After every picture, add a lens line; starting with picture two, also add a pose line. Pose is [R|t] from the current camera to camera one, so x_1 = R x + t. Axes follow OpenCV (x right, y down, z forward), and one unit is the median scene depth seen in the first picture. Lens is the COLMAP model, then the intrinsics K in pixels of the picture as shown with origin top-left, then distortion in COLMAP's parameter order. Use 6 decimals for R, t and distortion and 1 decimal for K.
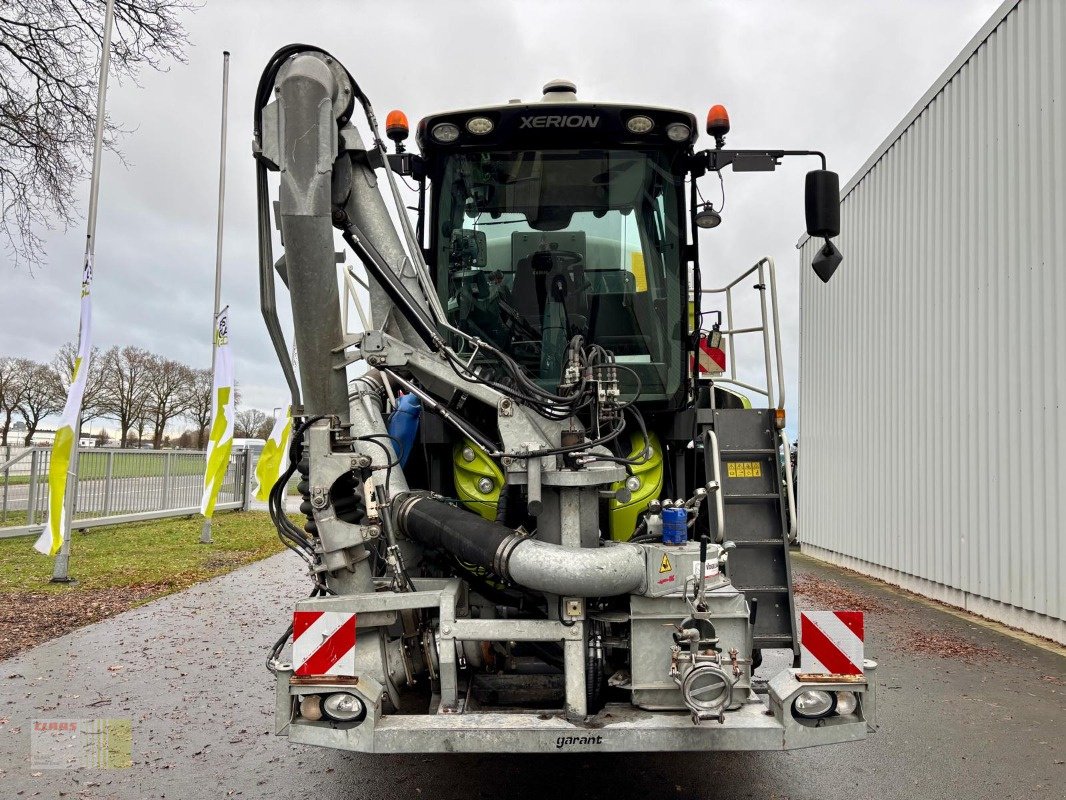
lens RADIAL K [[818.5, 0, 533.0], [0, 818.5, 400.0], [0, 0, 1]] dist [0.038192, 0.000485]
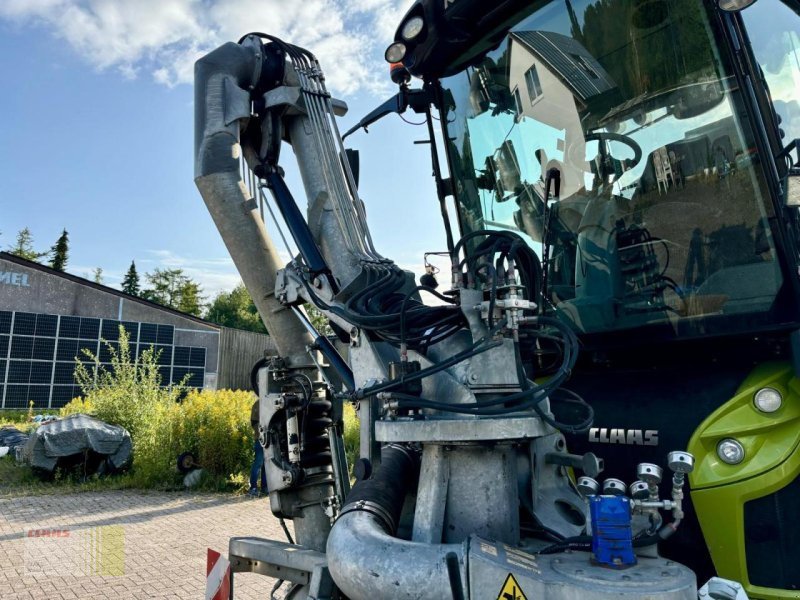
lens RADIAL K [[614.3, 0, 400.0], [0, 614.3, 300.0], [0, 0, 1]] dist [0.038192, 0.000485]
pose [[0.587056, -0.117047, -0.801040, 0.477024], [0.035903, 0.992283, -0.118679, 0.046160], [0.808749, 0.040912, 0.586729, 0.672141]]
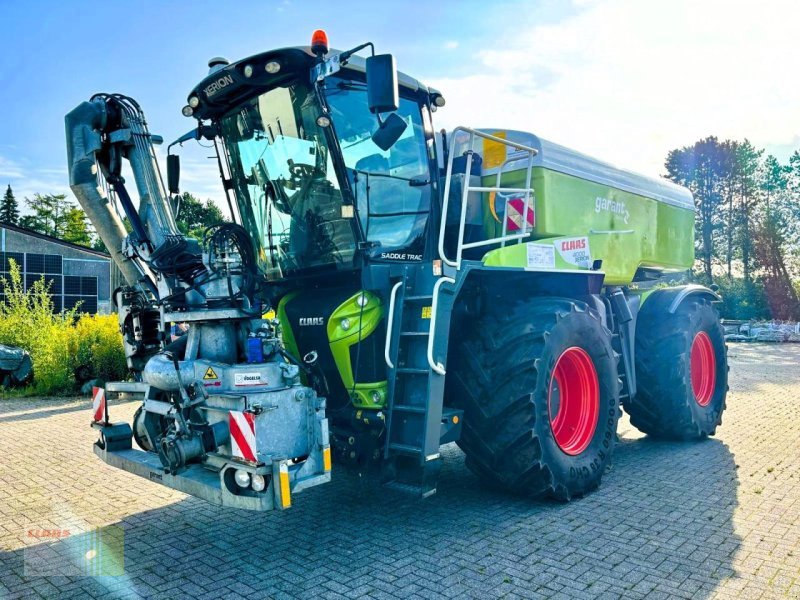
lens RADIAL K [[622.5, 0, 400.0], [0, 622.5, 300.0], [0, 0, 1]] dist [0.040575, -0.004899]
pose [[0.693513, -0.033878, -0.719647, 1.208542], [0.061770, 0.998012, 0.012544, 0.072191], [0.717792, -0.053152, 0.694226, 0.460442]]
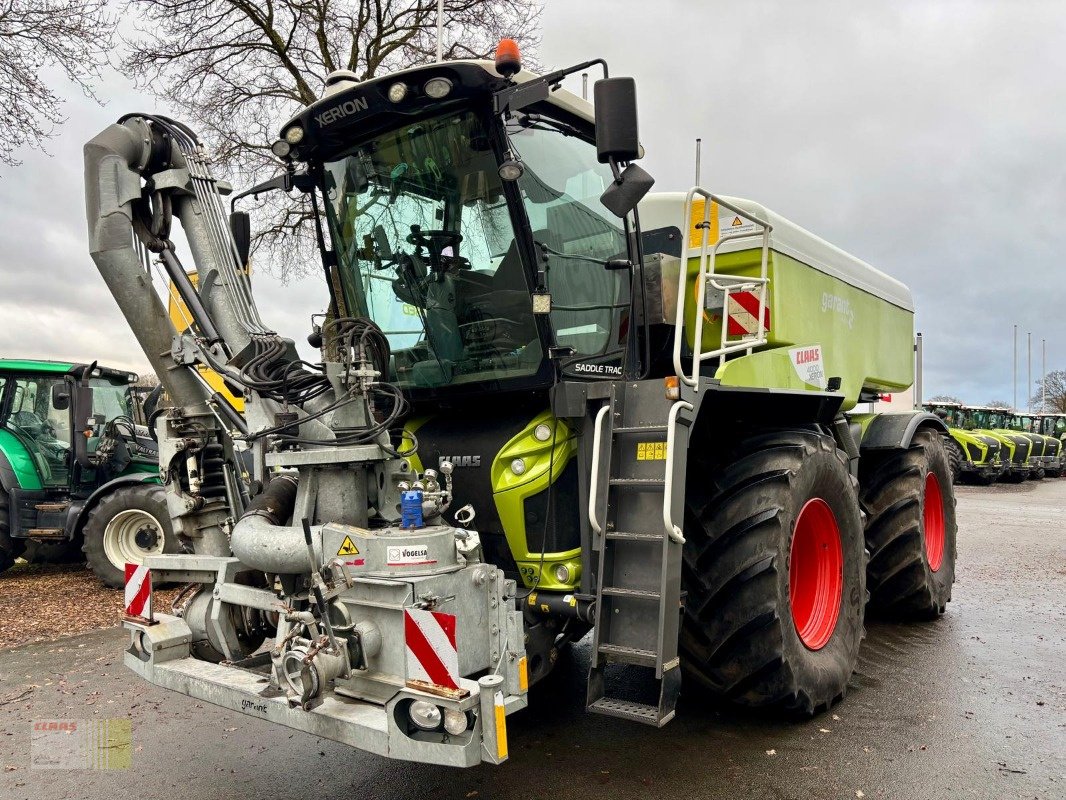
lens RADIAL K [[818.5, 0, 533.0], [0, 818.5, 400.0], [0, 0, 1]] dist [0.038192, 0.000485]
pose [[0.784603, -0.043773, -0.618452, 0.931514], [0.052920, 0.998592, -0.003542, 0.040679], [0.617736, -0.029950, 0.785815, 0.371843]]
